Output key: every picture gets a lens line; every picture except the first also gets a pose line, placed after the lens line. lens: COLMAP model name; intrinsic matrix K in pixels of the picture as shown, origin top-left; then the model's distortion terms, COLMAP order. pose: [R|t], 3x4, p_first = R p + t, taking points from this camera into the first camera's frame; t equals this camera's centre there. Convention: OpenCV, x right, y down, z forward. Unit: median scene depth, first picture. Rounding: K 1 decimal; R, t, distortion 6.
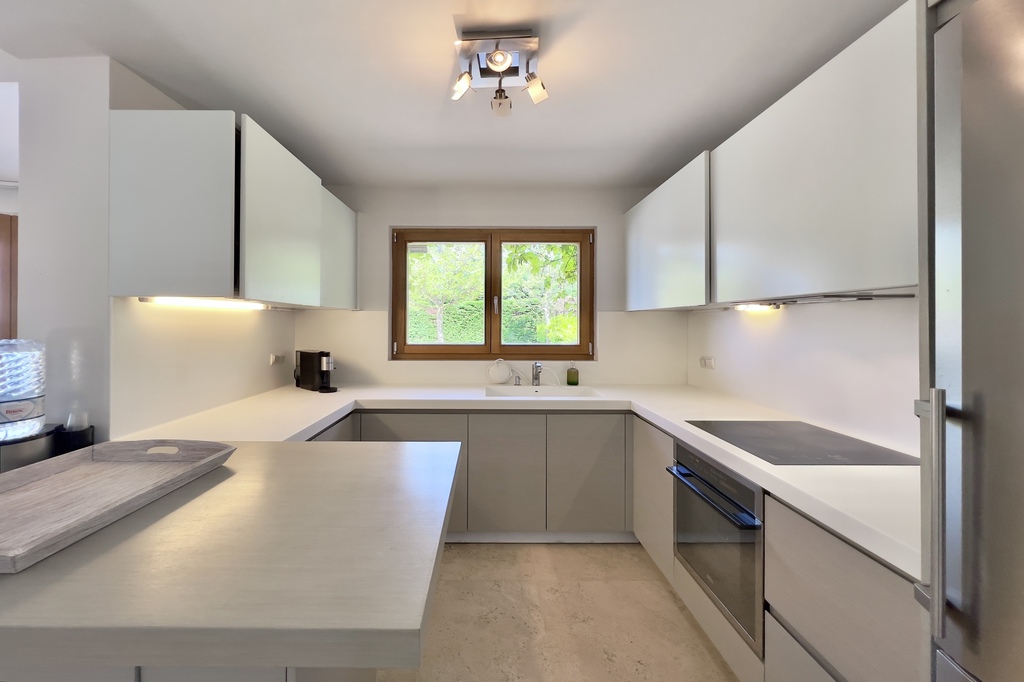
lens RADIAL K [[409.2, 0, 513.2], [0, 409.2, 328.7], [0, 0, 1]] dist [-0.000551, -0.000138]
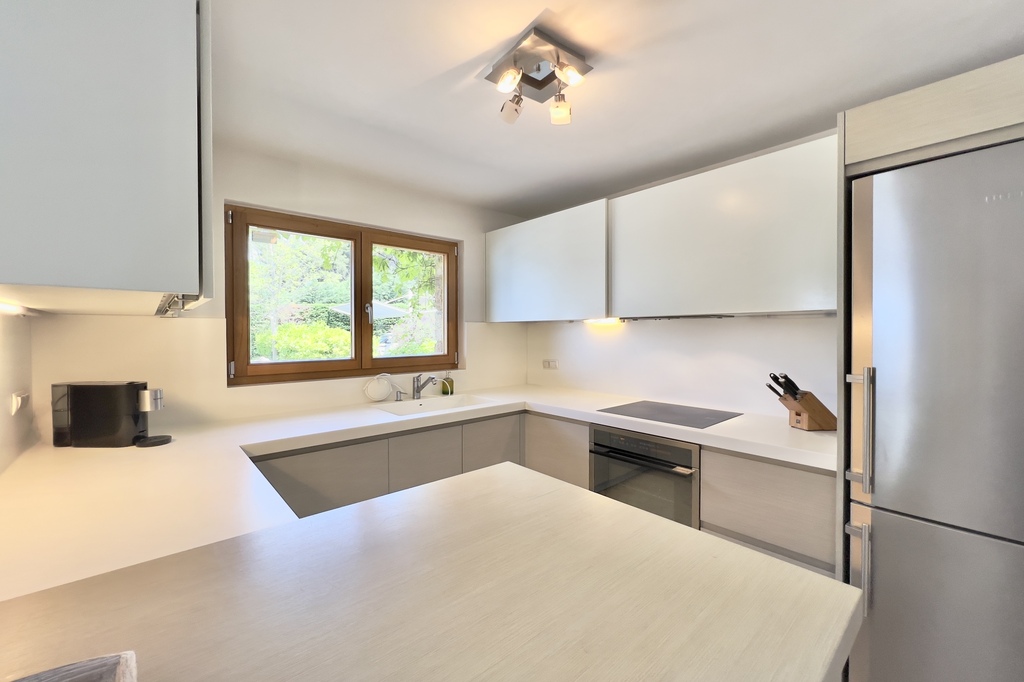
lens RADIAL K [[389.6, 0, 512.0], [0, 389.6, 341.0], [0, 0, 1]] dist [-0.000485, -0.000085]
pose [[0.774372, -0.020184, 0.632409, -0.341607], [0.014320, 0.999794, 0.014376, -0.006261], [-0.632569, -0.002076, 0.774501, 0.152805]]
